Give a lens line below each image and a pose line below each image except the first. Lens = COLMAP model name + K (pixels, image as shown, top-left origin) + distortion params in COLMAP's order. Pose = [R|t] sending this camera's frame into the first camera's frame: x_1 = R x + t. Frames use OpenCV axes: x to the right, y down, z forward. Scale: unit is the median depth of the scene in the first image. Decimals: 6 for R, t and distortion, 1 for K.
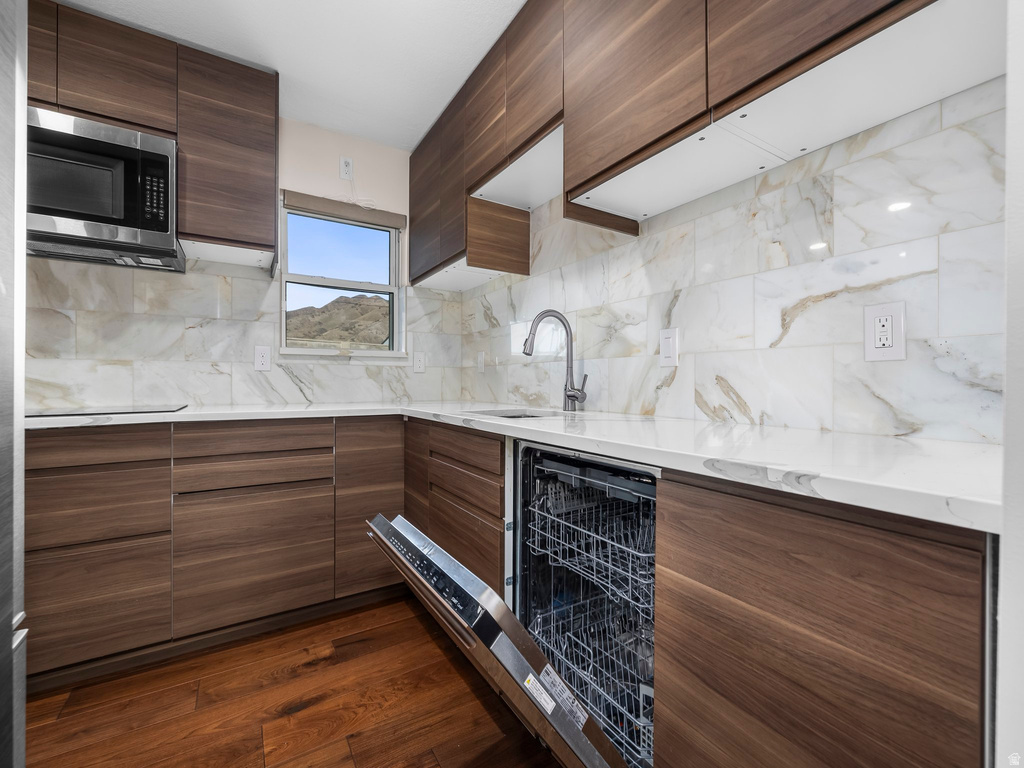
lens RADIAL K [[433.2, 0, 494.1], [0, 433.2, 390.1], [0, 0, 1]] dist [0.000191, -0.000019]
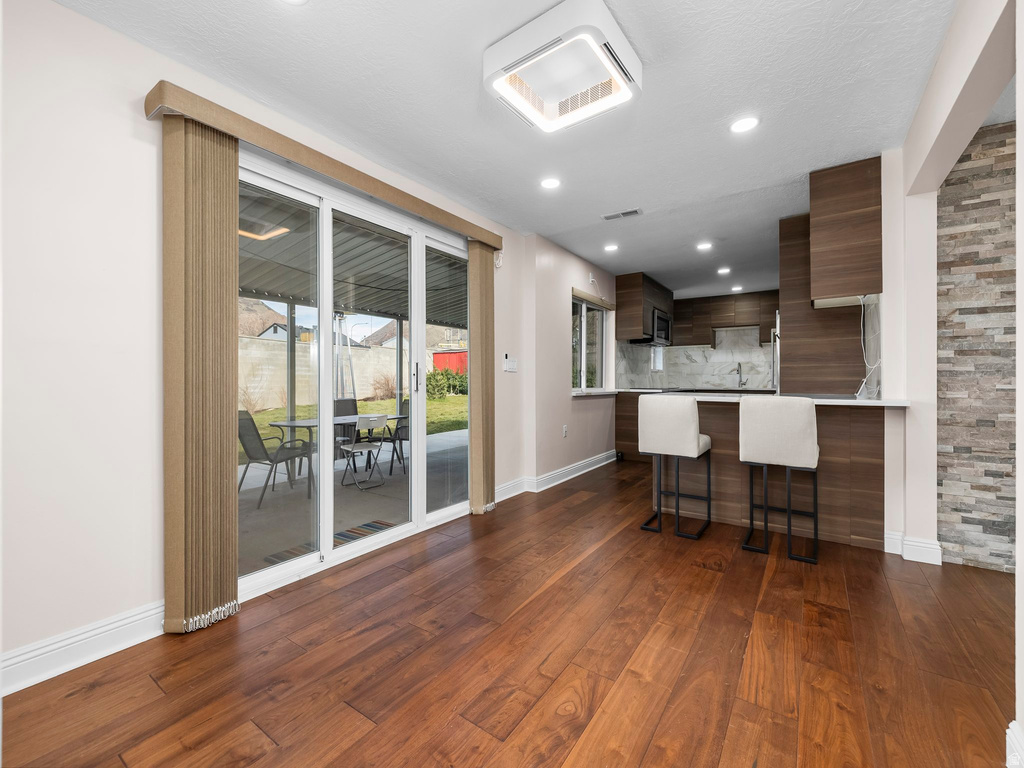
lens RADIAL K [[430.2, 0, 500.3], [0, 430.2, 379.6], [0, 0, 1]] dist [-0.000788, -0.000036]
pose [[0.922963, -0.000693, 0.384889, -3.561552], [0.008191, 0.999807, -0.017842, 0.030054], [-0.384802, 0.019620, 0.922791, -1.892198]]
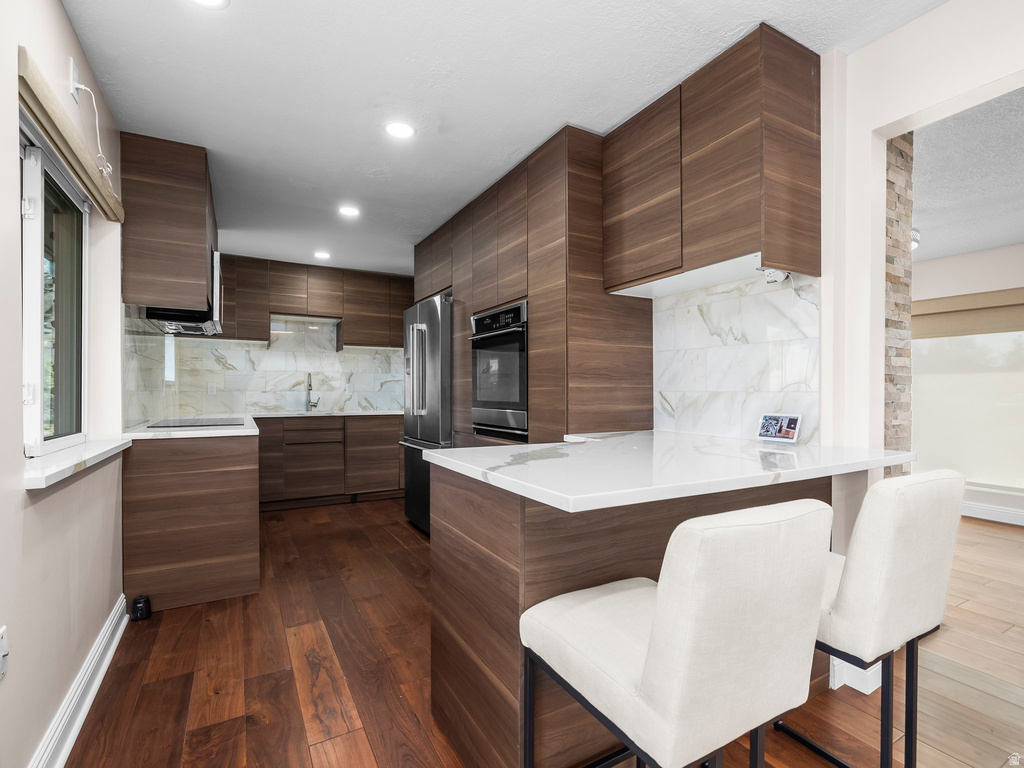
lens RADIAL K [[486.3, 0, 508.2], [0, 486.3, 398.1], [0, 0, 1]] dist [-0.002720, 0.000416]
pose [[0.045752, -0.014871, 0.998842, -2.813148], [0.017082, 0.999755, 0.014102, -0.052615], [-0.998807, 0.016417, 0.045995, -0.340005]]
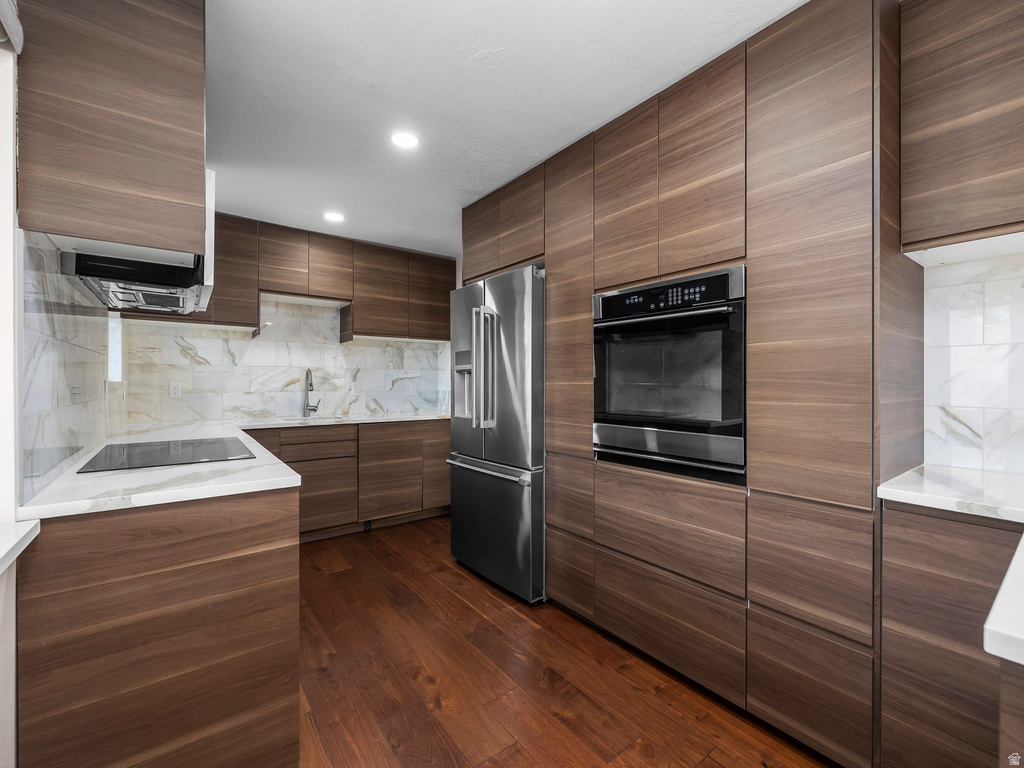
lens RADIAL K [[437.2, 0, 506.8], [0, 437.2, 386.3], [0, 0, 1]] dist [-0.000627, -0.000397]
pose [[-0.090086, -0.010445, 0.995879, -2.085941], [0.015647, 0.999807, 0.011902, -0.111903], [-0.995811, 0.016654, -0.089905, 0.250789]]
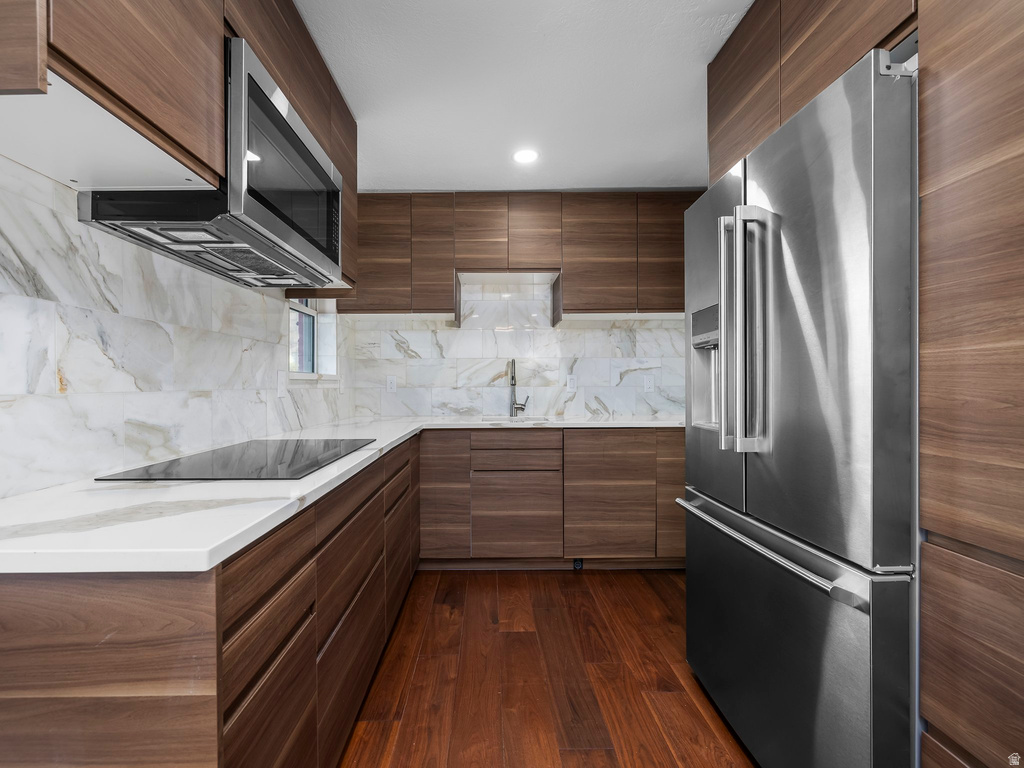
lens RADIAL K [[433.2, 0, 494.1], [0, 433.2, 390.1], [0, 0, 1]] dist [0.000191, -0.000019]
pose [[0.520370, -0.014534, 0.853817, -1.419694], [0.022479, 0.999742, 0.003318, -0.068873], [-0.853645, 0.017467, 0.520562, 0.170323]]
